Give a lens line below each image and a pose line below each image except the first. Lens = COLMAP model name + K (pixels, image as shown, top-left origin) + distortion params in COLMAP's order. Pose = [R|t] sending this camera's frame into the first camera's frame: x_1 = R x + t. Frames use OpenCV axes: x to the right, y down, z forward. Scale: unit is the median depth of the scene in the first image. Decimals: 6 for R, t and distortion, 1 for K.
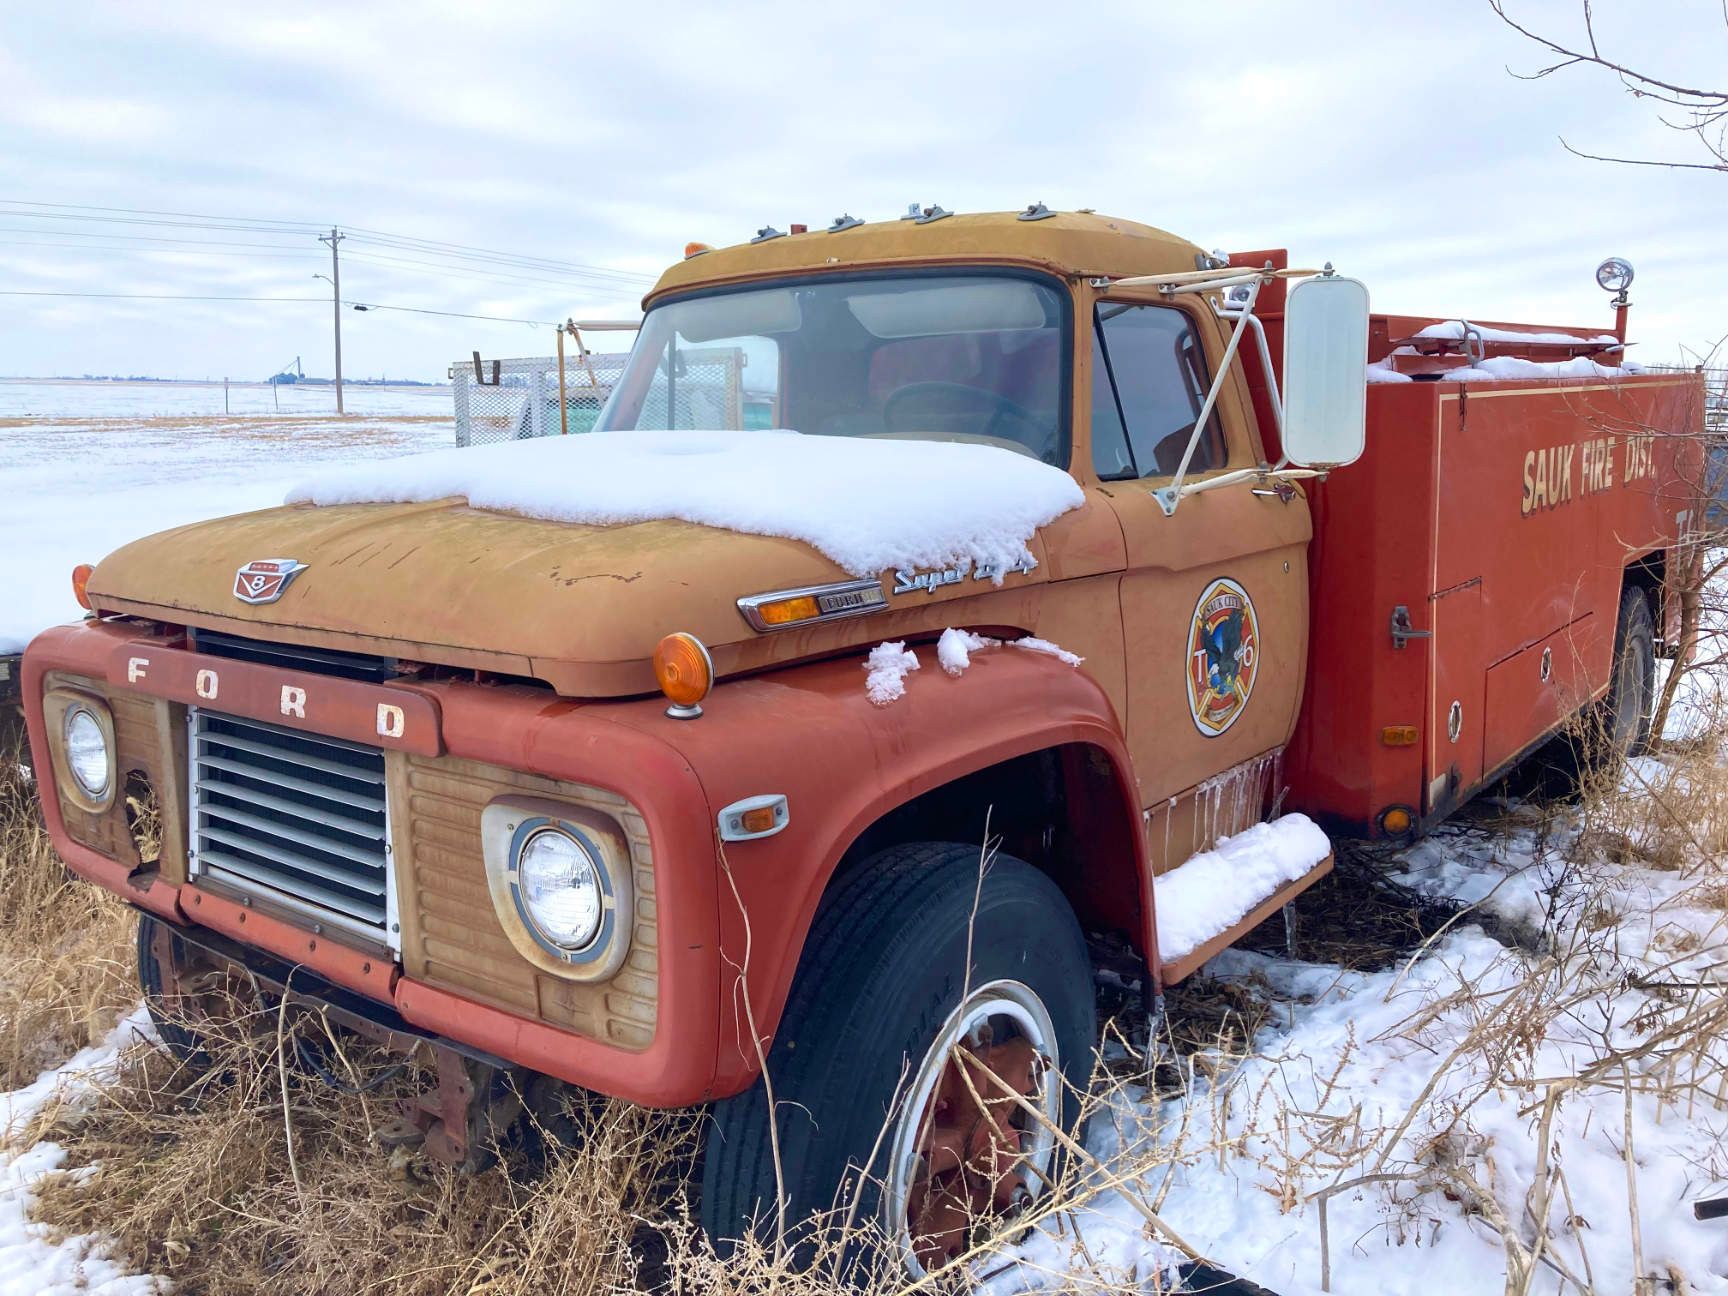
lens RADIAL K [[1482.0, 0, 865.5], [0, 1482.0, 644.4], [0, 0, 1]] dist [0.011294, -0.003916]
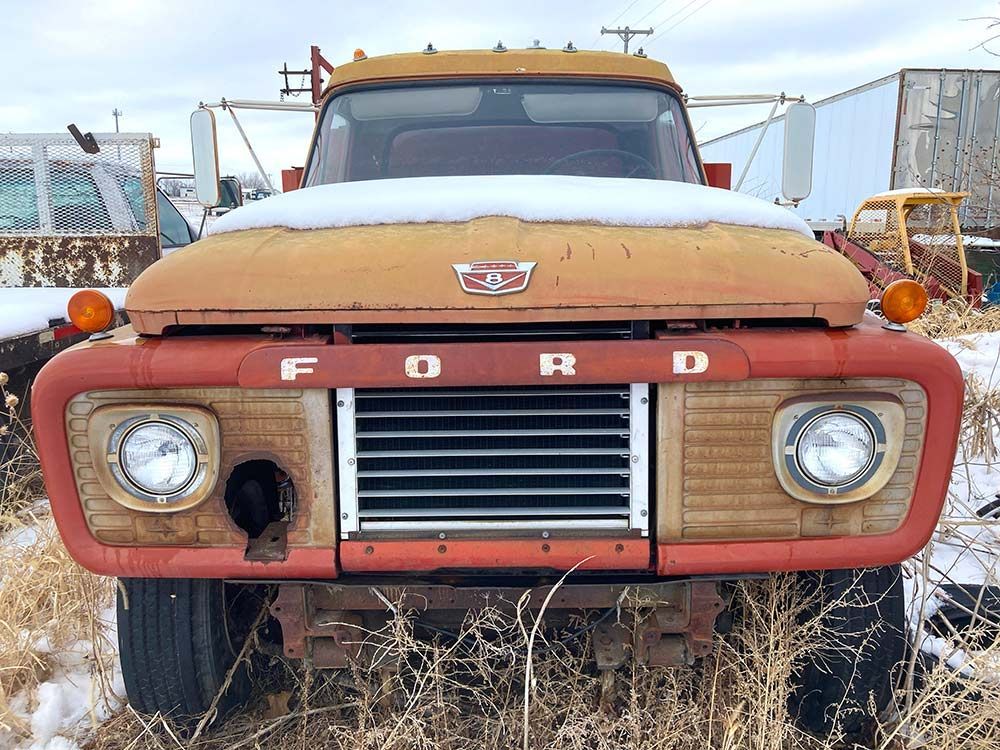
lens RADIAL K [[857.6, 0, 500.7], [0, 857.6, 374.7], [0, 0, 1]] dist [0.011294, -0.003916]
pose [[0.769421, -0.120951, 0.627186, -0.913940], [0.096633, 0.992648, 0.072882, -0.012941], [-0.631390, 0.004530, 0.775452, 0.448937]]
